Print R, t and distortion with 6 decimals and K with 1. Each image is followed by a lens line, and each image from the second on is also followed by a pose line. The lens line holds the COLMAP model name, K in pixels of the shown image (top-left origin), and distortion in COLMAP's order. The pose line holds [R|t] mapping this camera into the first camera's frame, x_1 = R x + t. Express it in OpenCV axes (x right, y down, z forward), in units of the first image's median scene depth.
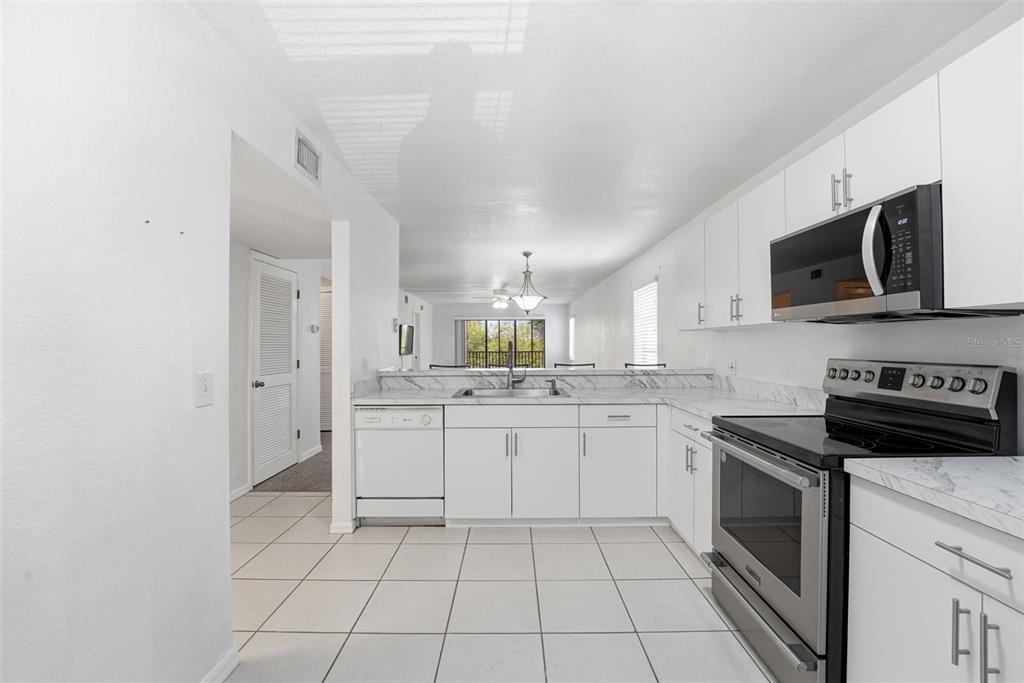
lens RADIAL K [[416.2, 0, 513.3], [0, 416.2, 339.6], [0, 0, 1]] dist [-0.026317, 0.000664]
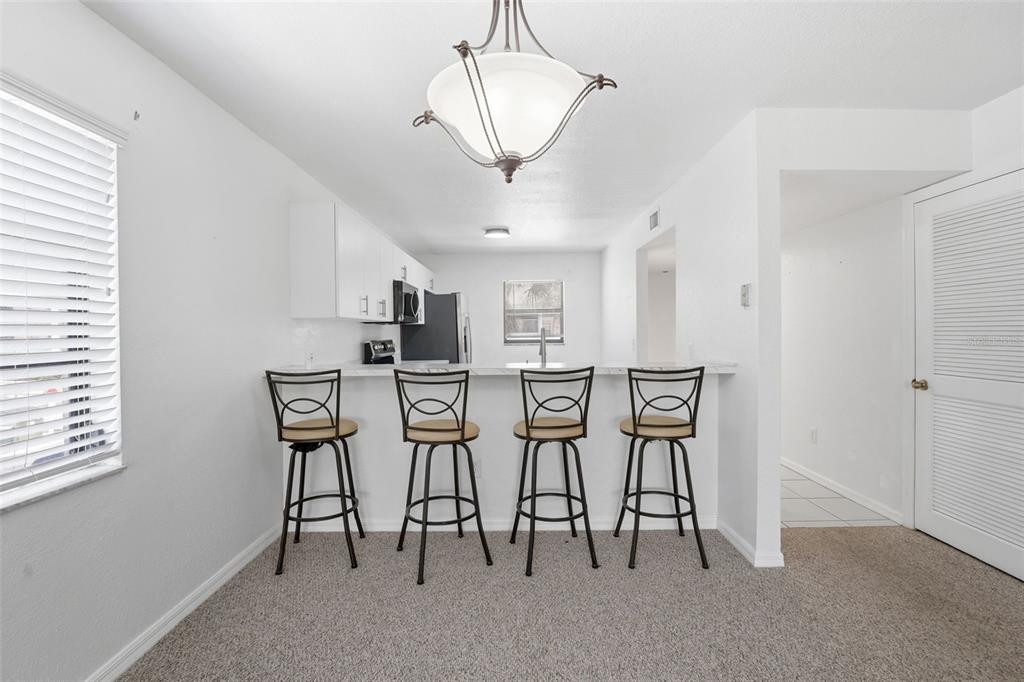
lens RADIAL K [[466.6, 0, 510.4], [0, 466.6, 336.5], [0, 0, 1]] dist [-0.018926, 0.000172]
pose [[-0.999746, 0.017706, 0.013921, 0.059284], [0.017689, 0.999843, -0.001340, 0.028639], [-0.013943, -0.001094, -0.999902, 2.305642]]
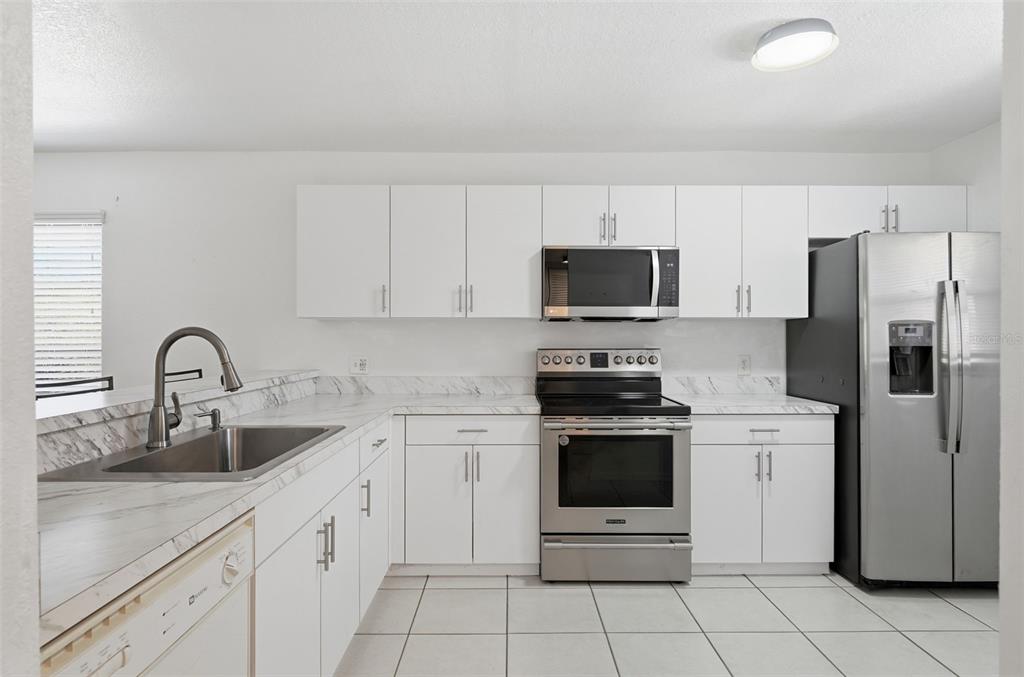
lens RADIAL K [[547.5, 0, 512.0], [0, 547.5, 338.5], [0, 0, 1]] dist [-0.003589, -0.000012]
pose [[-0.000603, 0.001545, 0.999999, -0.633489], [-0.010985, 0.999938, -0.001552, 0.013934], [-0.999939, -0.010986, -0.000586, 0.781448]]
